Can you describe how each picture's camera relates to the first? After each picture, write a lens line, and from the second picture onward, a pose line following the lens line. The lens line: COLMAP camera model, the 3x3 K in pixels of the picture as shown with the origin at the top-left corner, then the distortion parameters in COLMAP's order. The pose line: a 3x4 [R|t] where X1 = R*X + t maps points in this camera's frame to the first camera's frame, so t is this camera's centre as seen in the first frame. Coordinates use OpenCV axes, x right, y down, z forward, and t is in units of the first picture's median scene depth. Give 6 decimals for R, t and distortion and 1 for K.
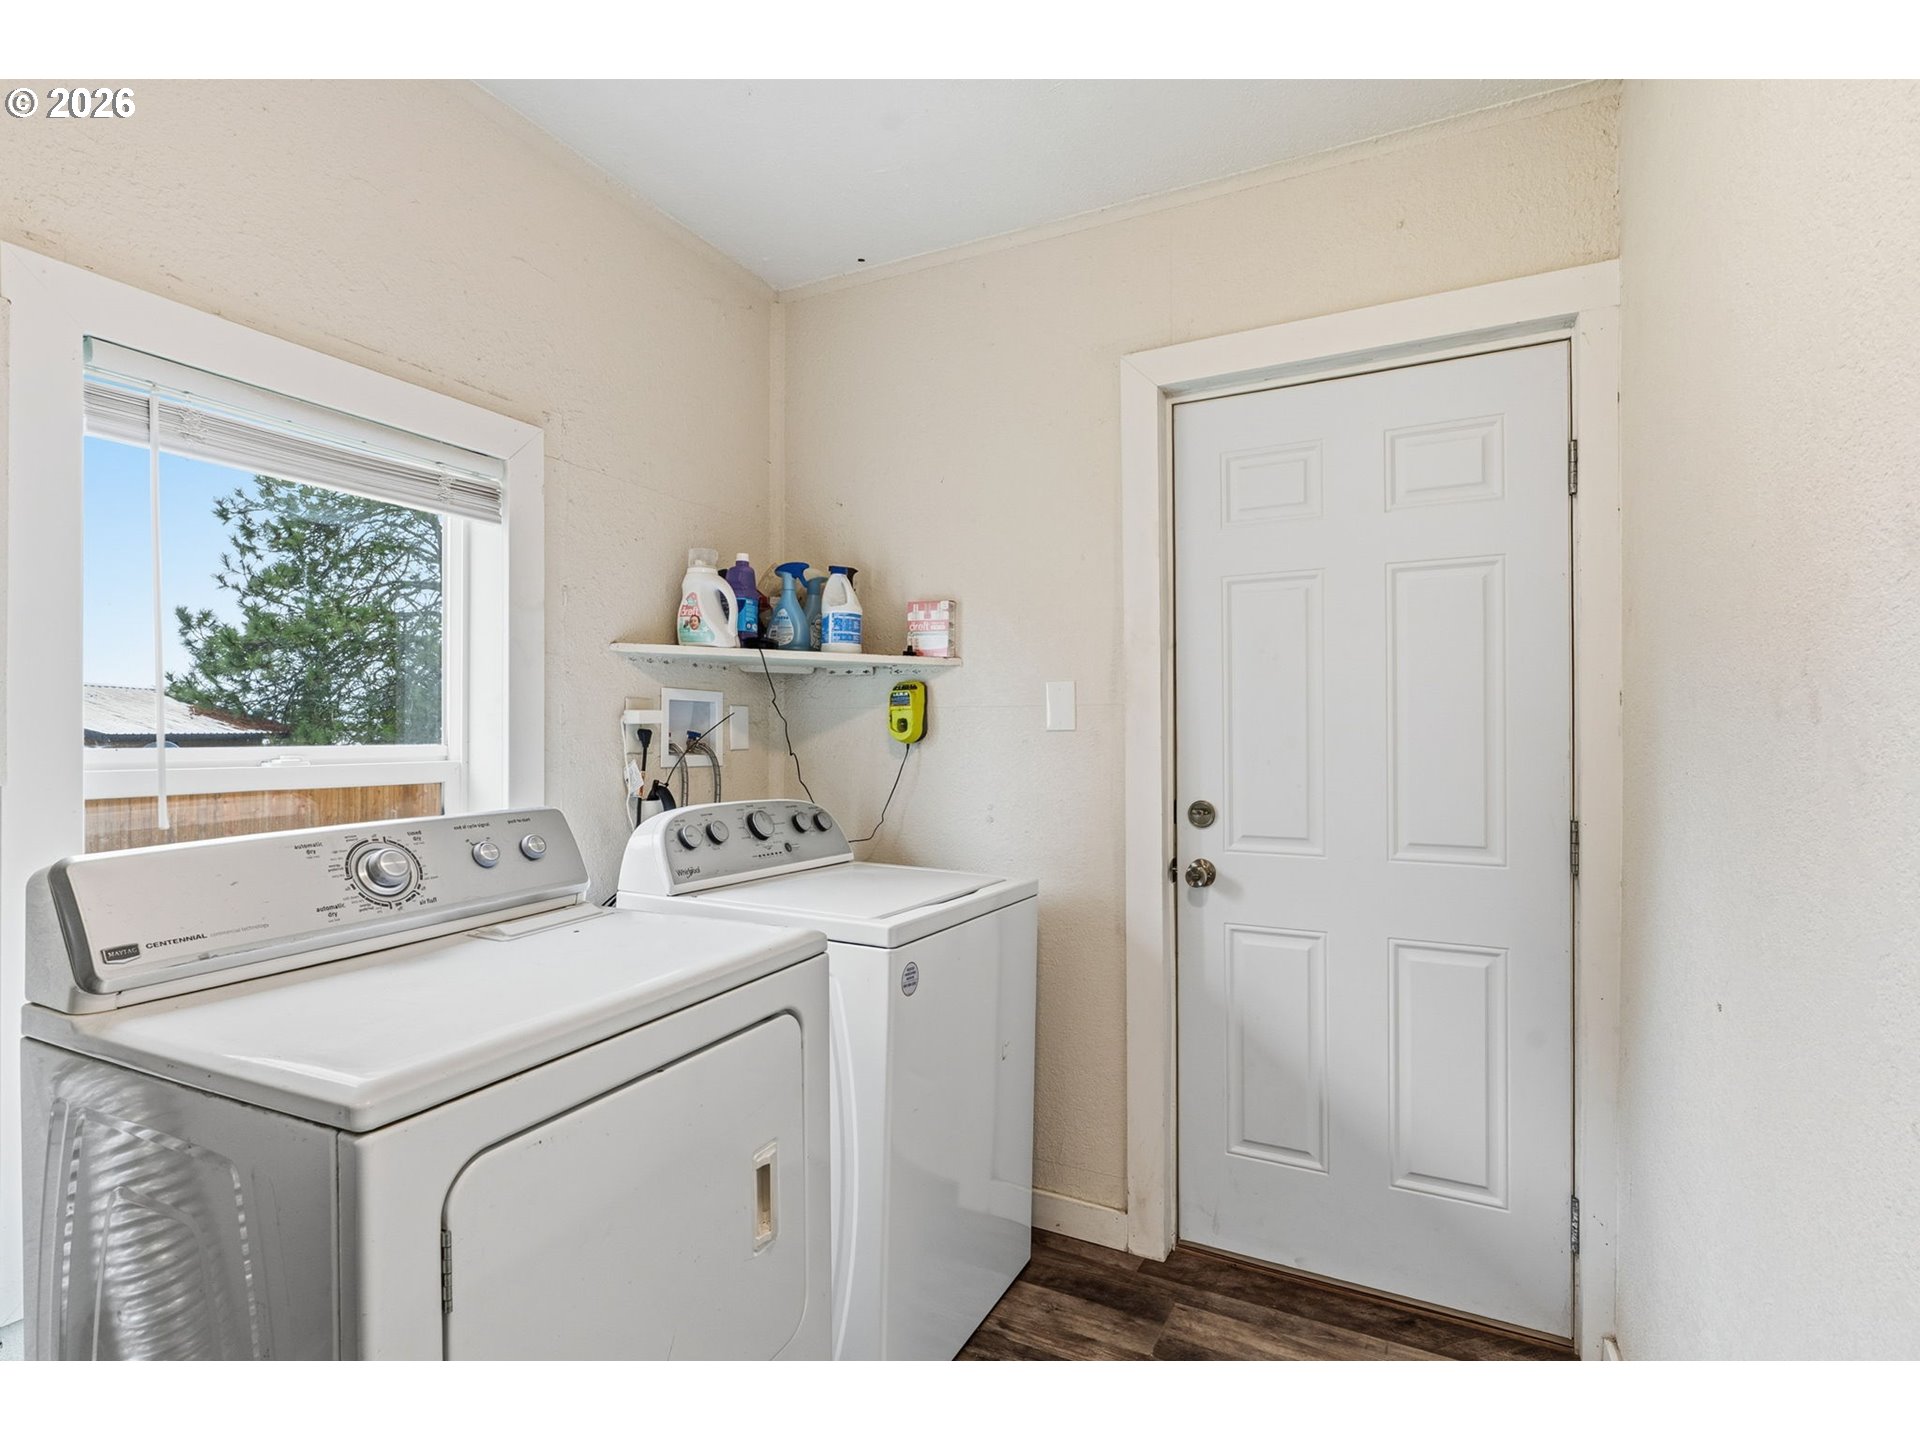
lens RADIAL K [[867.5, 0, 964.9], [0, 867.5, 728.2], [0, 0, 1]] dist [-0.003830, 0.002461]
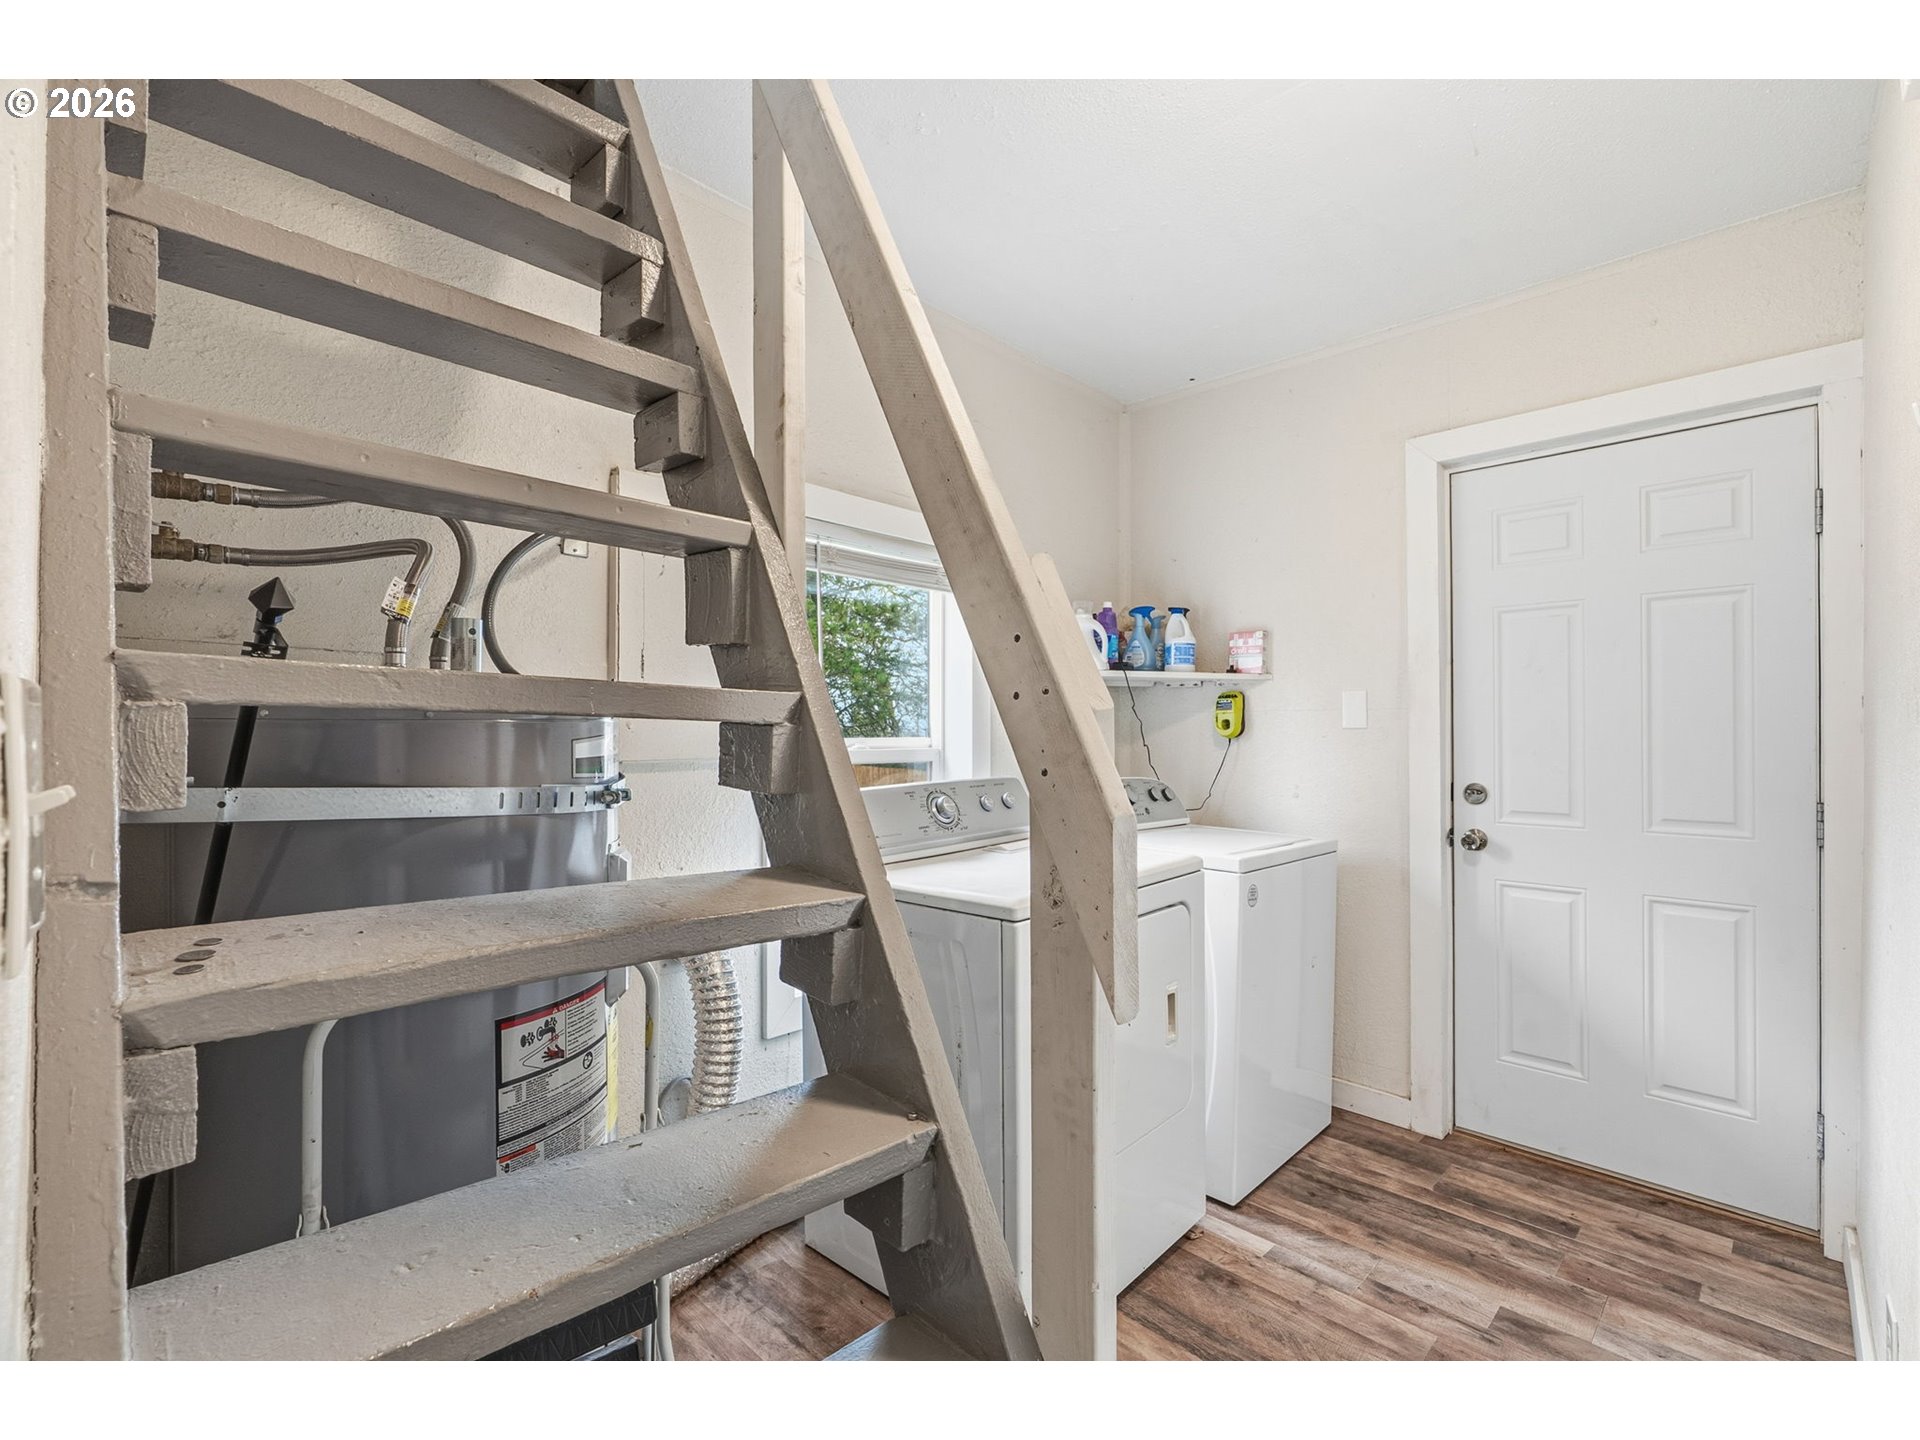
lens RADIAL K [[867.5, 0, 959.7], [0, 867.5, 729.4], [0, 0, 1]] dist [-0.003830, 0.002461]
pose [[0.961151, 0.000213, -0.276022, -0.106287], [0.000681, 0.999995, 0.003142, -0.000158], [0.276021, -0.003208, 0.961146, -0.443378]]
